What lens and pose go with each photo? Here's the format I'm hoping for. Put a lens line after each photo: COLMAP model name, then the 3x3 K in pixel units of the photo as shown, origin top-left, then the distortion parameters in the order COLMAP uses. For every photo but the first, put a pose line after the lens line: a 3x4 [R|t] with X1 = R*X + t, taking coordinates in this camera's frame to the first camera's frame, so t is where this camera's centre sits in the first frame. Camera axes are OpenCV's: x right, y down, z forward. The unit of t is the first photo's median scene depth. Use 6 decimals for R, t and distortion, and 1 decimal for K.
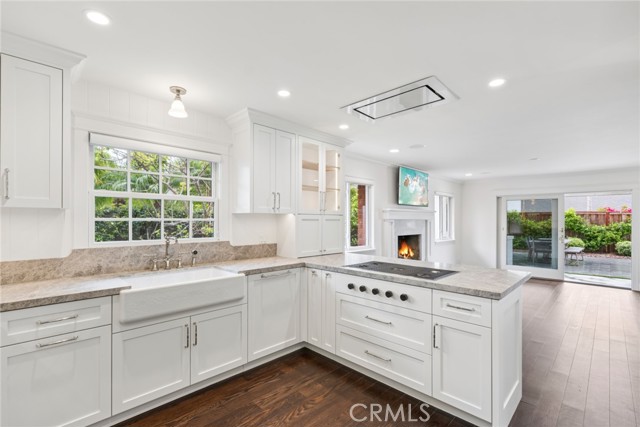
lens RADIAL K [[292.0, 0, 318.0], [0, 292.0, 218.3], [0, 0, 1]] dist [-0.004001, 0.000667]
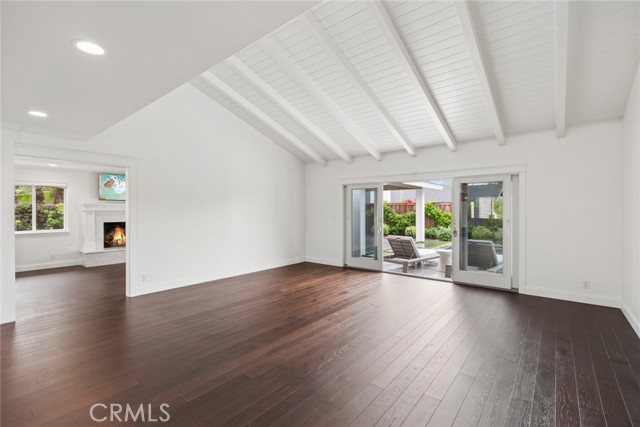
lens RADIAL K [[292.0, 0, 321.2], [0, 292.0, 213.5], [0, 0, 1]] dist [-0.004001, 0.000667]
pose [[0.994718, -0.005615, 0.102490, 1.567561], [0.003689, 0.999813, 0.018973, -0.006339], [-0.102578, -0.018494, 0.994553, -0.665003]]
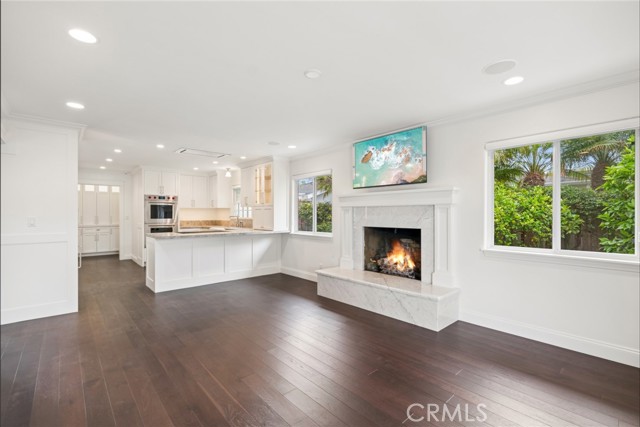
lens RADIAL K [[292.0, 0, 321.7], [0, 292.0, 213.6], [0, 0, 1]] dist [-0.004001, 0.000667]
pose [[-0.055539, -0.011002, -0.998396, 1.467855], [0.001376, 0.999937, -0.011096, 0.044333], [0.998456, -0.001990, -0.055521, 1.246140]]
